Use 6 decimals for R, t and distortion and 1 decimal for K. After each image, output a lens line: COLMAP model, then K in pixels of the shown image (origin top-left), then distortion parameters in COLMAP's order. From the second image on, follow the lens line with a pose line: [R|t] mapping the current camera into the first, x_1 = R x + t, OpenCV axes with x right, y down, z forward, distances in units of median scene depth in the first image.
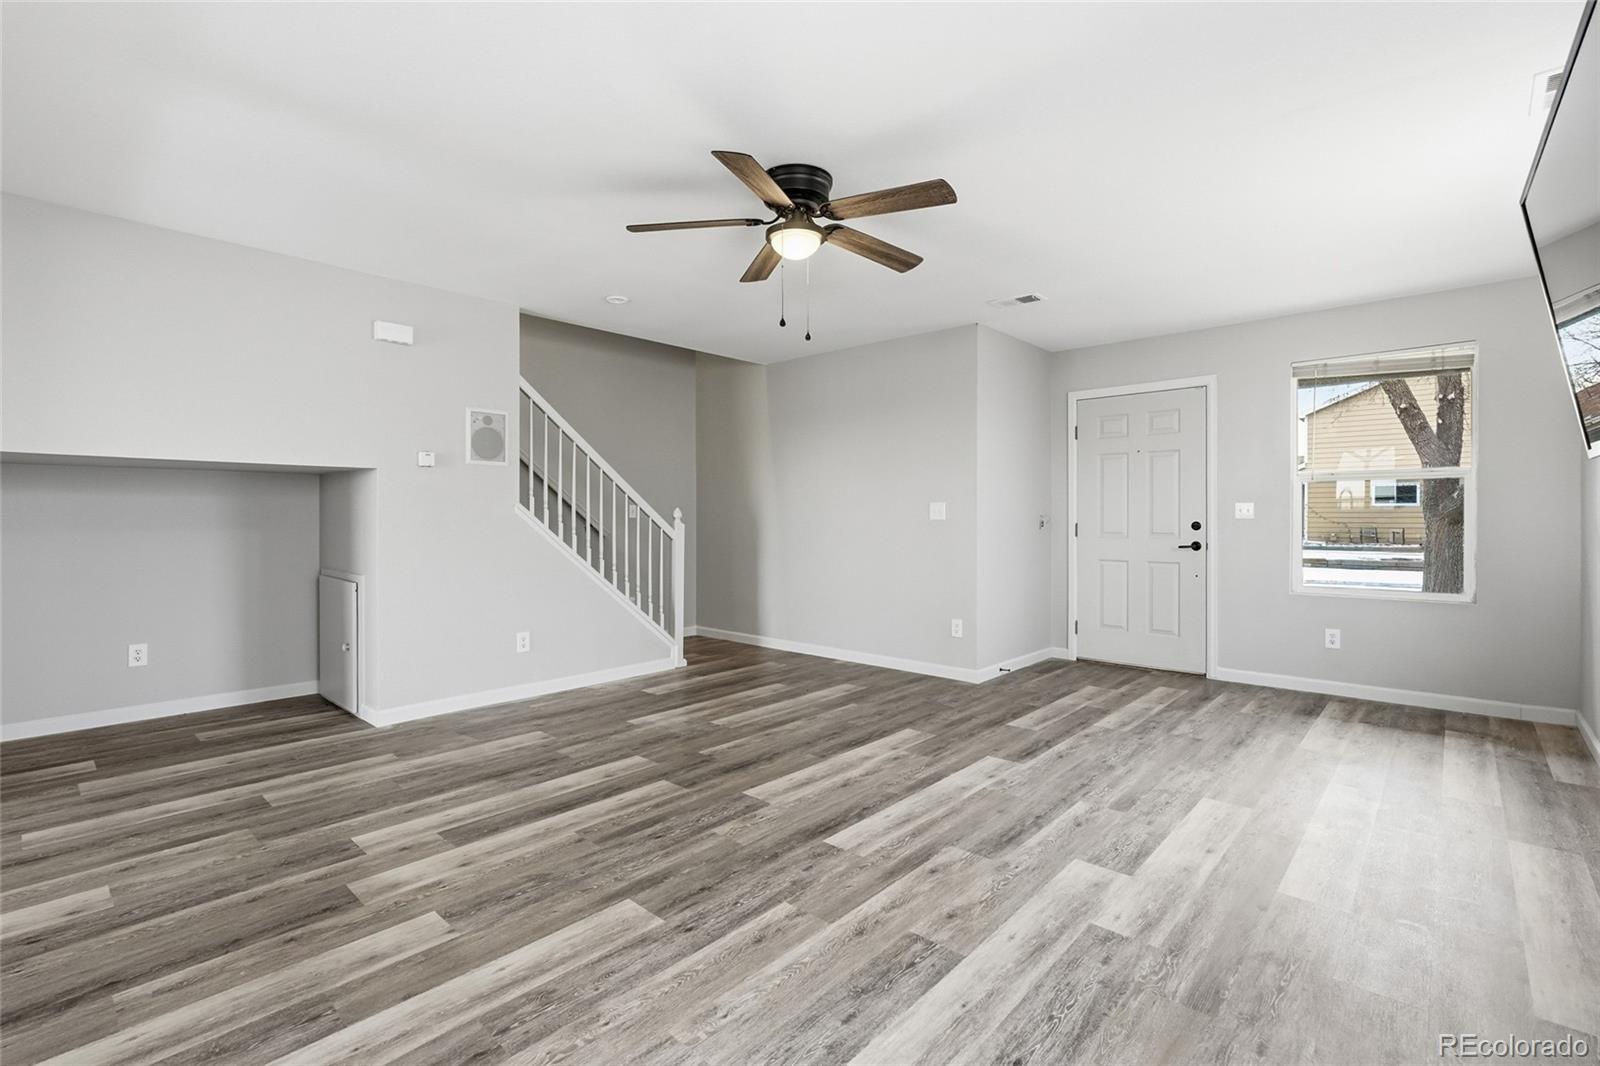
lens RADIAL K [[723.0, 0, 795.1], [0, 723.0, 521.5], [0, 0, 1]] dist [-0.012111, 0.003612]
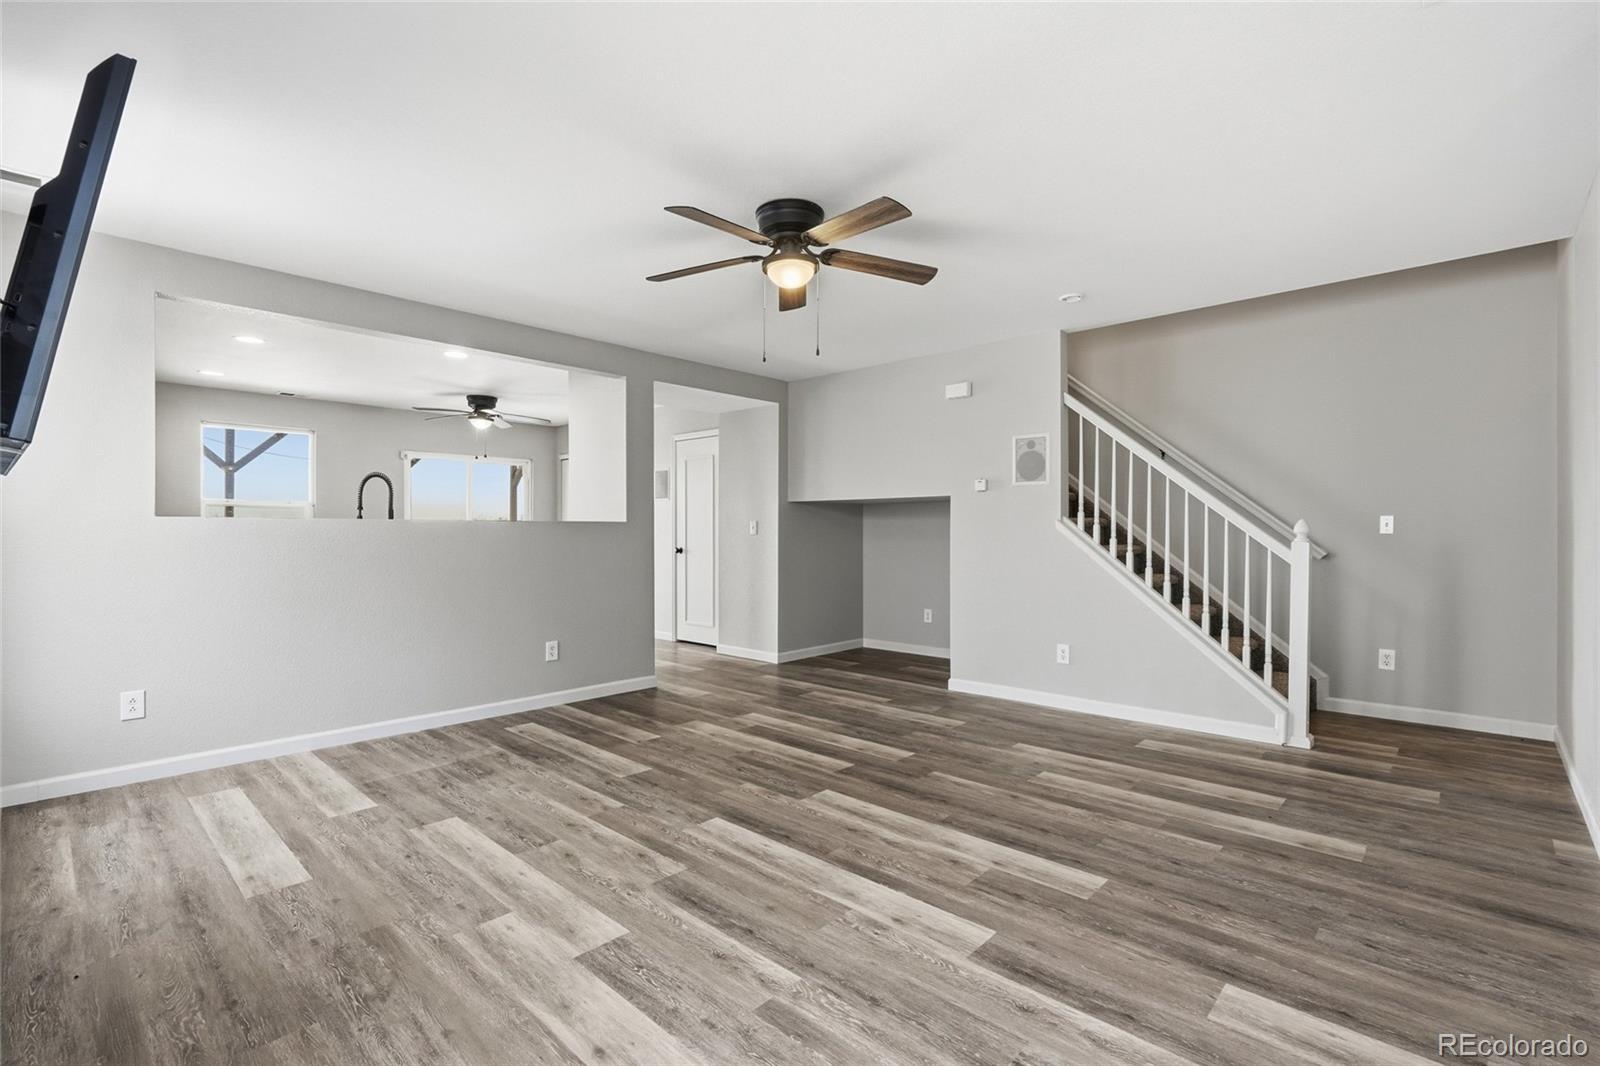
lens RADIAL K [[723.0, 0, 803.6], [0, 723.0, 530.2], [0, 0, 1]] dist [-0.012111, 0.003612]
pose [[-0.005401, -0.001621, -0.999984, 0.997646], [-0.008195, 0.999965, -0.001576, -0.007336], [0.999952, 0.008186, -0.005415, 0.967009]]
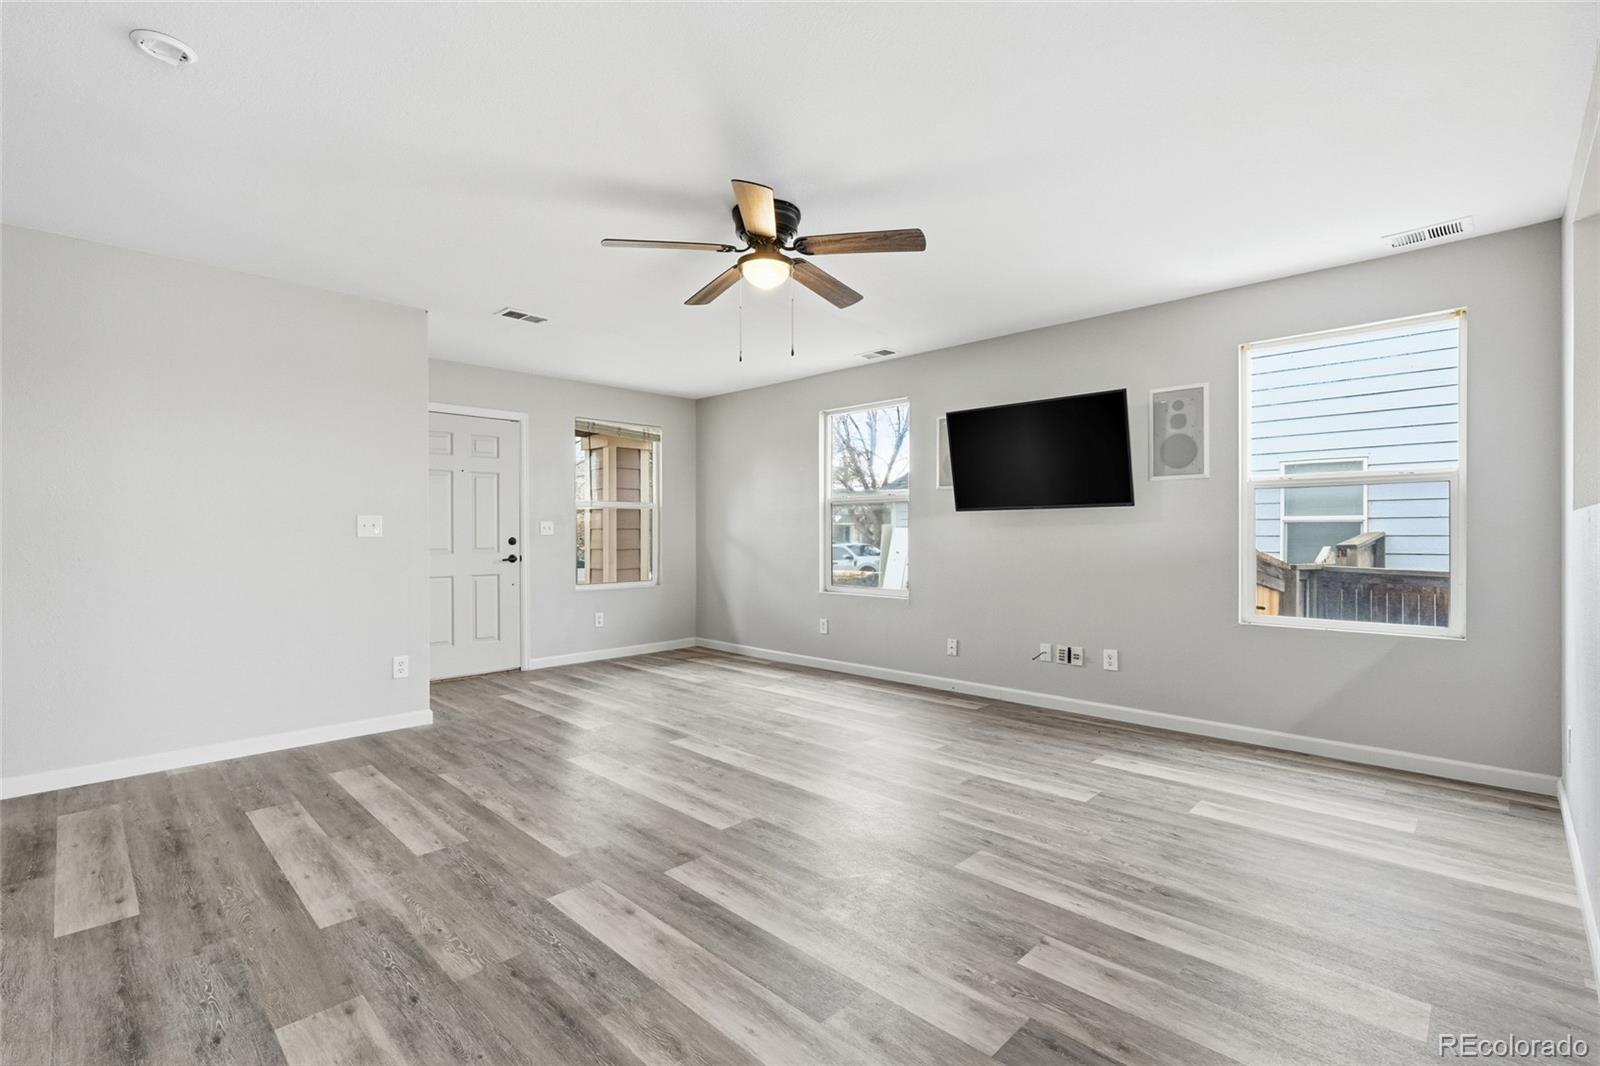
lens RADIAL K [[723.0, 0, 797.4], [0, 723.0, 534.7], [0, 0, 1]] dist [-0.012111, 0.003612]
pose [[0.036798, -0.001827, 0.999321, -0.992765], [0.008510, 0.999963, 0.001514, -0.003439], [-0.999287, 0.008449, 0.036812, 0.864958]]
